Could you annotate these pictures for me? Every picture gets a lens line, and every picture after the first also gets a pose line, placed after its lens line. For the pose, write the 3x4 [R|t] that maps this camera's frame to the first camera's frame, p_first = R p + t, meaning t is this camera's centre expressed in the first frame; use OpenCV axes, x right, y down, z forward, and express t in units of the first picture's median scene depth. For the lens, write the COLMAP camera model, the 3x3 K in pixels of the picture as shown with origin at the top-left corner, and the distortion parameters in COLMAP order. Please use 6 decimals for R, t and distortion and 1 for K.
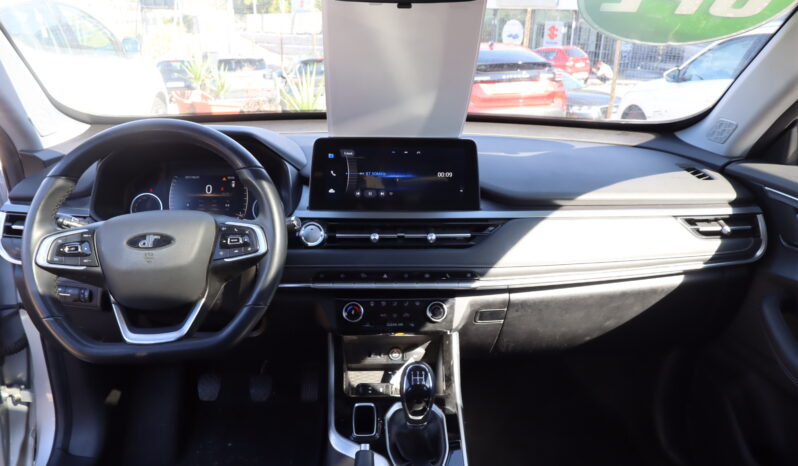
lens RADIAL K [[616.4, 0, 402.3], [0, 616.4, 235.3], [0, 0, 1]] dist [-0.002013, 0.008387]
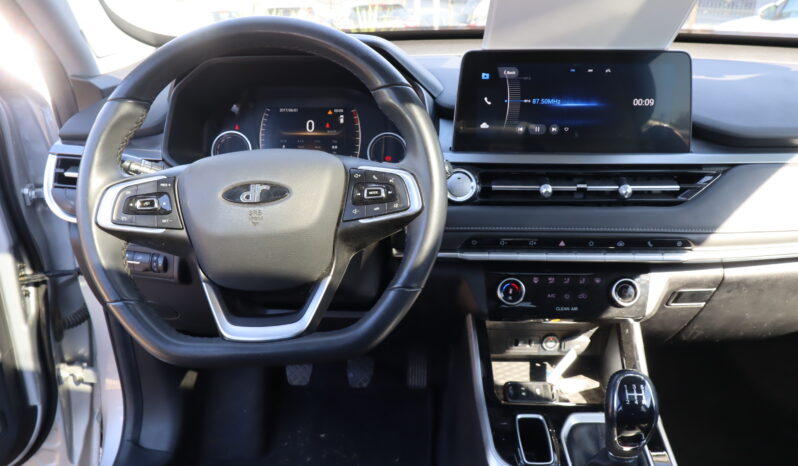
lens RADIAL K [[616.4, 0, 403.8], [0, 616.4, 233.4], [0, 0, 1]] dist [-0.002013, 0.008387]
pose [[0.997484, 0.009818, -0.070210, -0.154203], [-0.004826, 0.997470, 0.070927, 0.003523], [0.070729, -0.070409, 0.995008, 0.256633]]
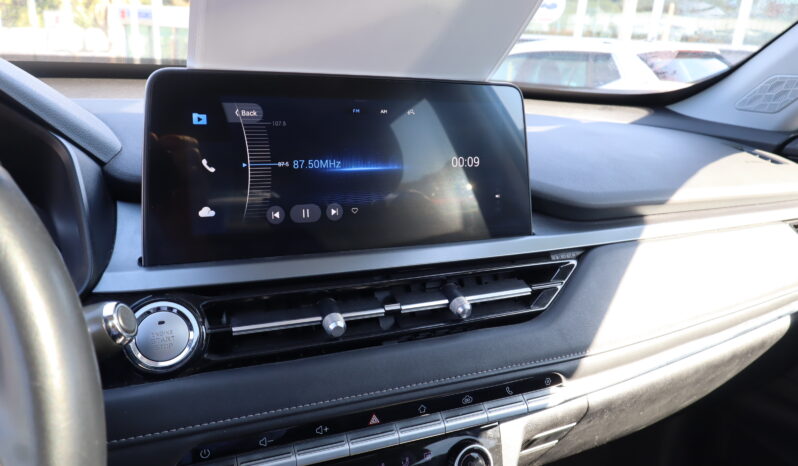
lens RADIAL K [[578.4, 0, 403.9], [0, 578.4, 234.6], [0, 0, 1]] dist [-0.002915, -0.003887]
pose [[0.933866, -0.071404, 0.350423, -0.124348], [0.079247, 0.996822, -0.008072, -0.044982], [-0.348733, 0.035308, 0.936557, 0.612093]]
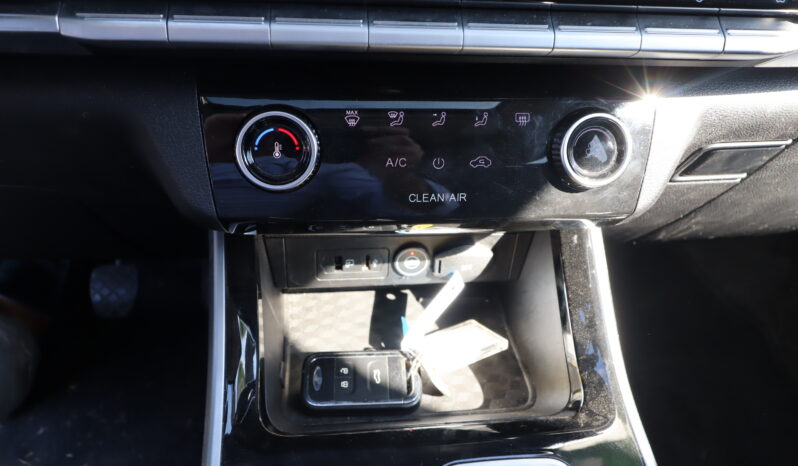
lens RADIAL K [[578.4, 0, 399.5], [0, 578.4, 233.0], [0, 0, 1]] dist [-0.002915, -0.003887]
pose [[0.997317, -0.005106, 0.073027, -0.046912], [-0.016537, 0.956065, 0.292687, 0.084992], [-0.071313, -0.293109, 0.953416, 0.747566]]
